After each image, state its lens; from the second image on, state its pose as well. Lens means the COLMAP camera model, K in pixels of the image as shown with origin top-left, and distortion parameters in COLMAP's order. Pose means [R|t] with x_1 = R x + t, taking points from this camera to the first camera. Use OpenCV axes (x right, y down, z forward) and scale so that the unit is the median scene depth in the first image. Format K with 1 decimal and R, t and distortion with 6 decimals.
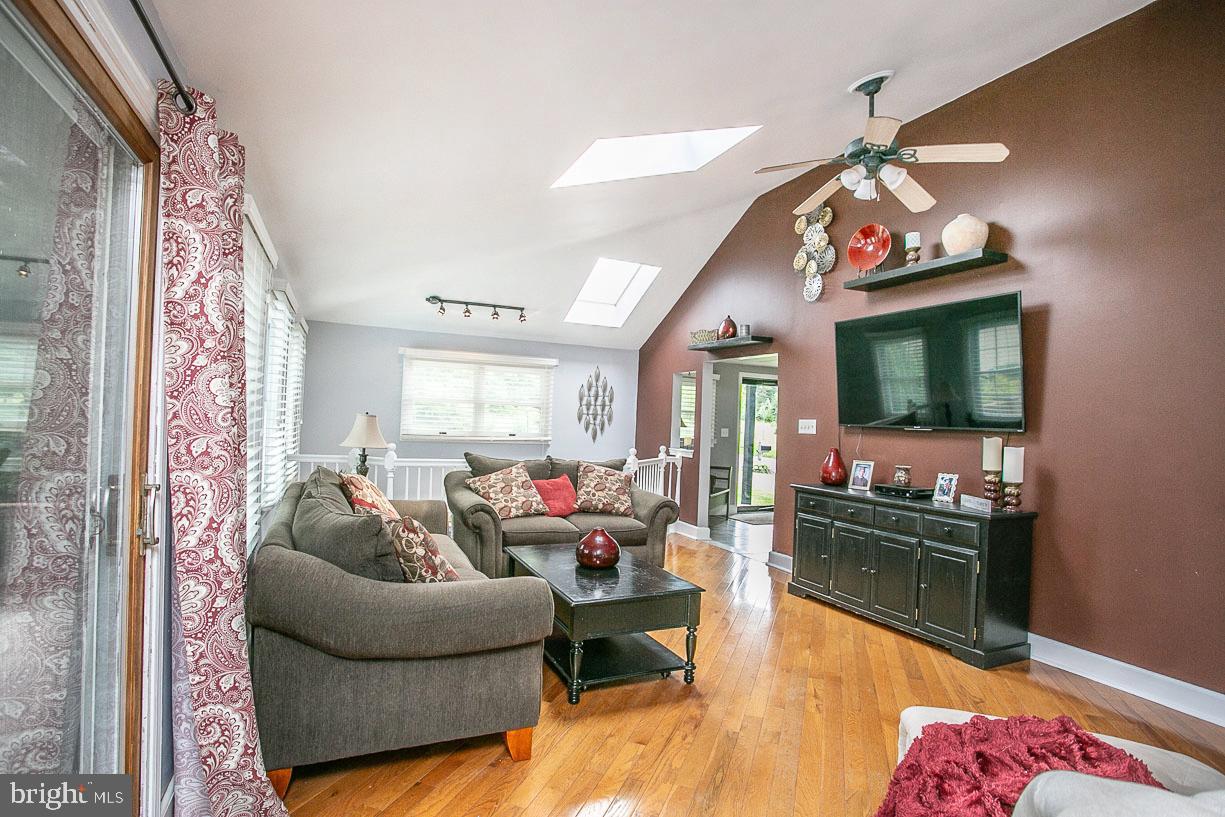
lens RADIAL K [[625.9, 0, 609.7], [0, 625.9, 407.5], [0, 0, 1]] dist [-0.044906, 0.018740]
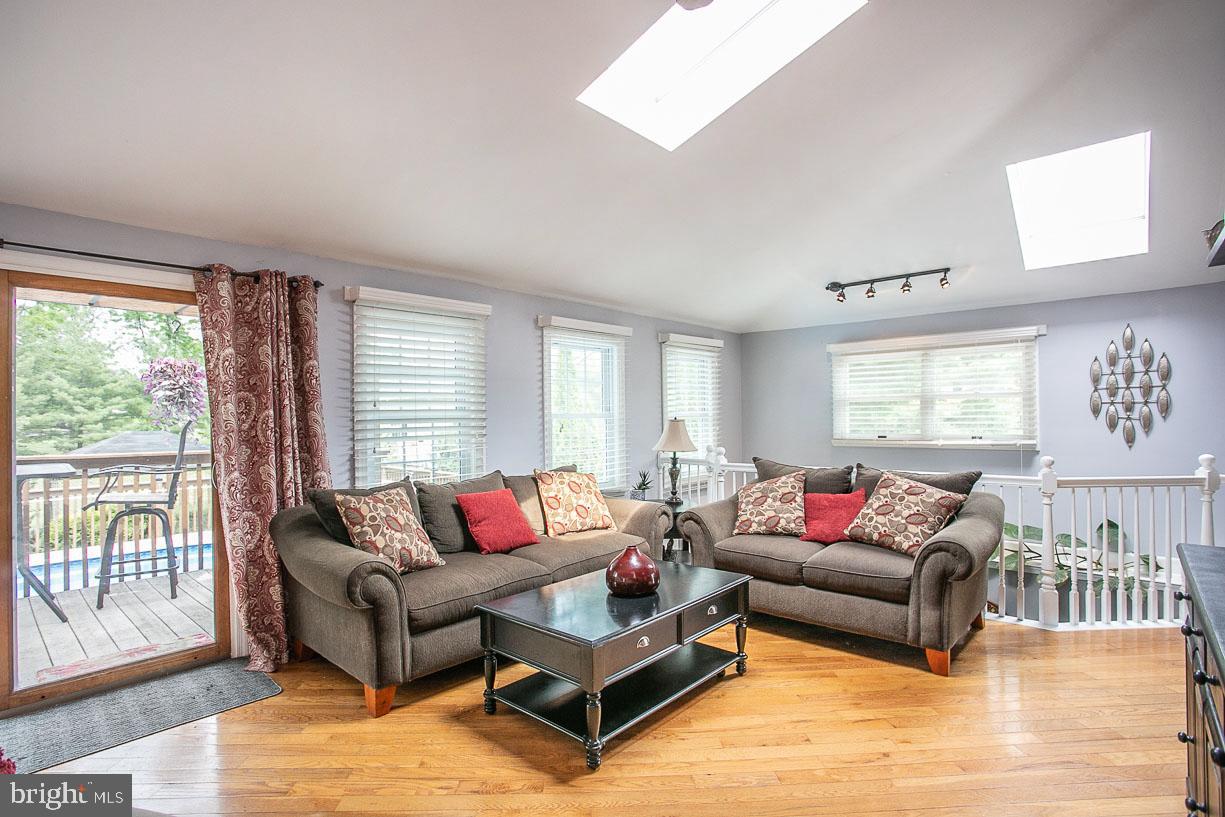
lens RADIAL K [[625.9, 0, 606.4], [0, 625.9, 406.4], [0, 0, 1]] dist [-0.044906, 0.018740]
pose [[0.392265, -0.057918, -0.918027, 0.369575], [0.042768, 0.998085, -0.044695, 0.021687], [0.918858, -0.021730, 0.393991, 0.323920]]
